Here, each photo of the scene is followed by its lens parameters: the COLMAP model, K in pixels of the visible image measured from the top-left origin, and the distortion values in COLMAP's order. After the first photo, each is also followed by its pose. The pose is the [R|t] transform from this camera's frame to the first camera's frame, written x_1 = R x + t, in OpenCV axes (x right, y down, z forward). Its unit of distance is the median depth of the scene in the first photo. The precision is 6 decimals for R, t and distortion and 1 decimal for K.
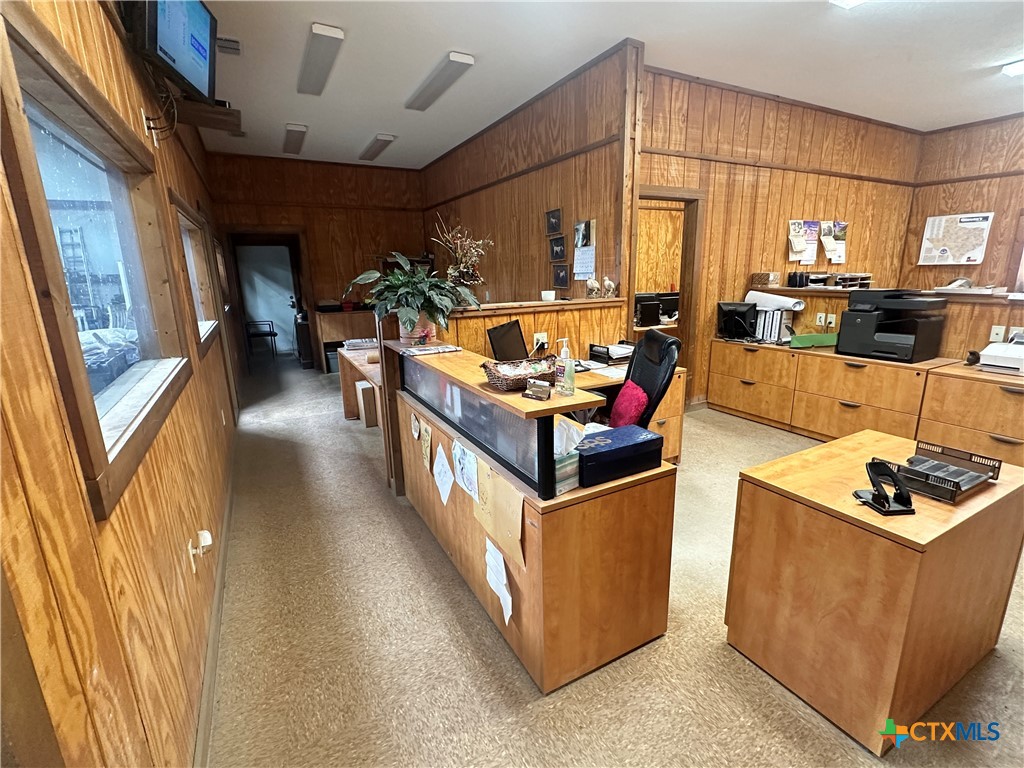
lens RADIAL K [[472.2, 0, 514.9], [0, 472.2, 386.3], [0, 0, 1]] dist [-0.001436, -0.001101]
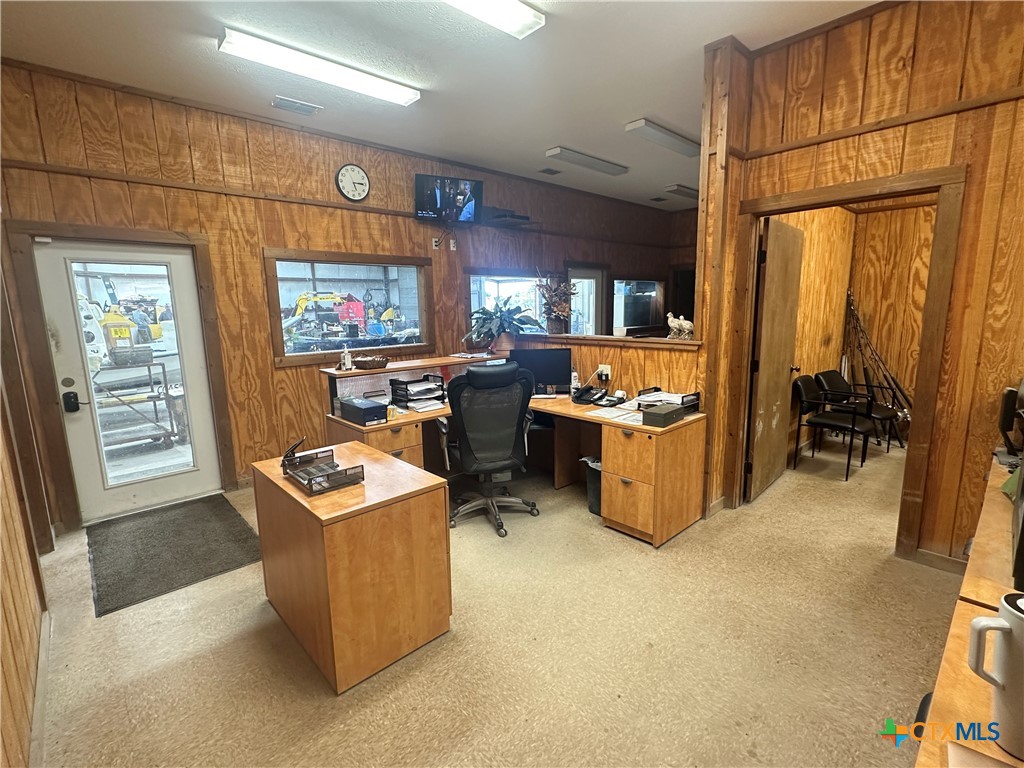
lens RADIAL K [[472.2, 0, 513.4], [0, 472.2, 383.2], [0, 0, 1]] dist [-0.001436, -0.001101]
pose [[0.244596, 0.170914, -0.954443, 0.995832], [-0.226714, 0.967138, 0.115087, -0.143557], [0.942748, 0.188236, 0.275306, 0.496163]]
